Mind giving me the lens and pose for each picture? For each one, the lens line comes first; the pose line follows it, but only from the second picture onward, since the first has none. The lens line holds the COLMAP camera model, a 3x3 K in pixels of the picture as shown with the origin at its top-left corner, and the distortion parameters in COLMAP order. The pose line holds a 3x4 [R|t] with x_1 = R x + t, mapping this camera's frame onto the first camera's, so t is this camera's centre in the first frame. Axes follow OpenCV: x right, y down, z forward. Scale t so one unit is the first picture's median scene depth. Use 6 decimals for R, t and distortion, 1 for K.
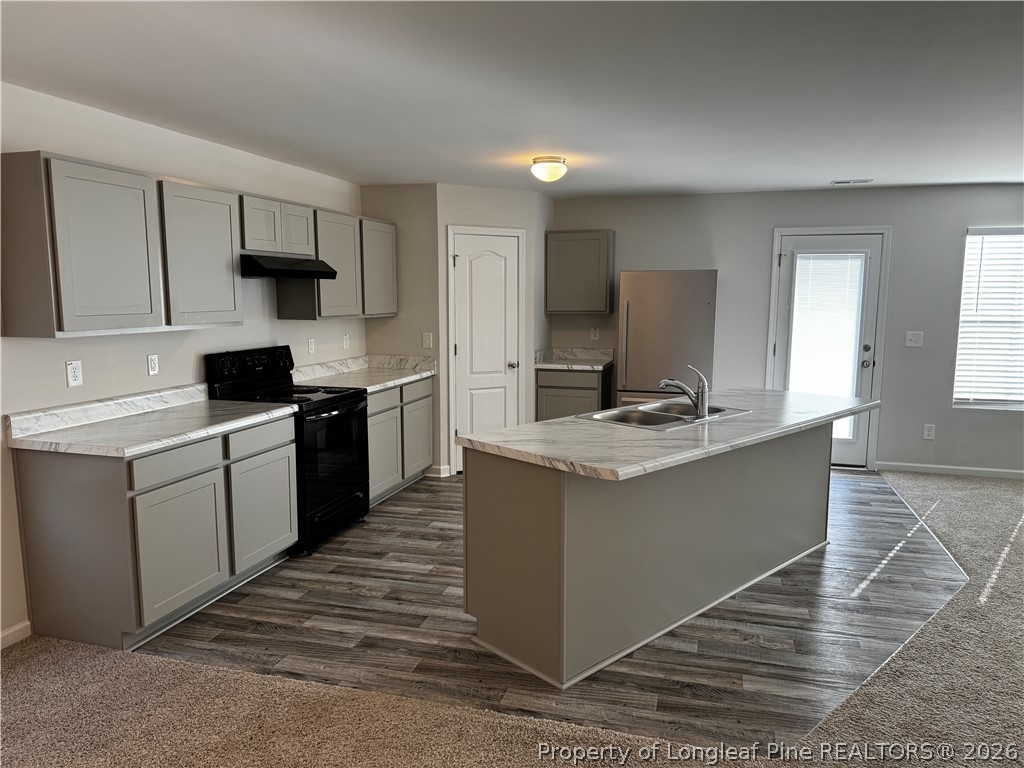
lens RADIAL K [[728.0, 0, 508.3], [0, 728.0, 393.1], [0, 0, 1]] dist [0.058582, -0.082528]
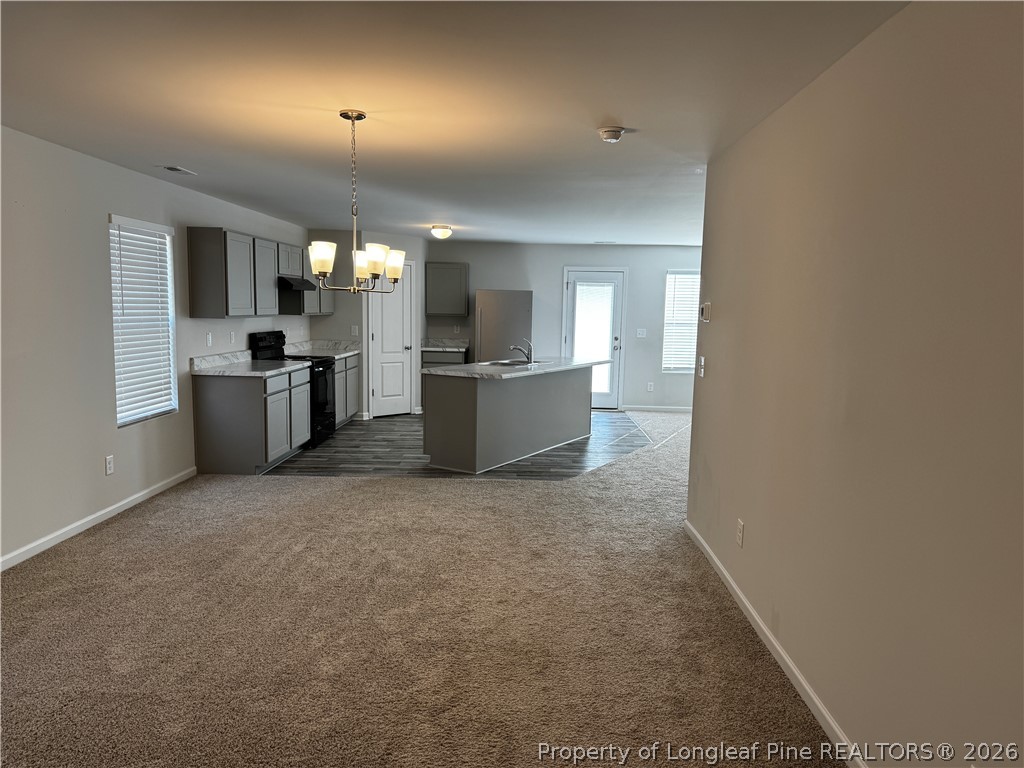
lens RADIAL K [[728.0, 0, 510.6], [0, 728.0, 392.6], [0, 0, 1]] dist [0.058582, -0.082528]
pose [[0.965784, -0.012178, 0.259061, -0.194393], [0.016430, 0.999763, -0.014254, 0.086695], [-0.258826, 0.018023, 0.965756, -0.585664]]
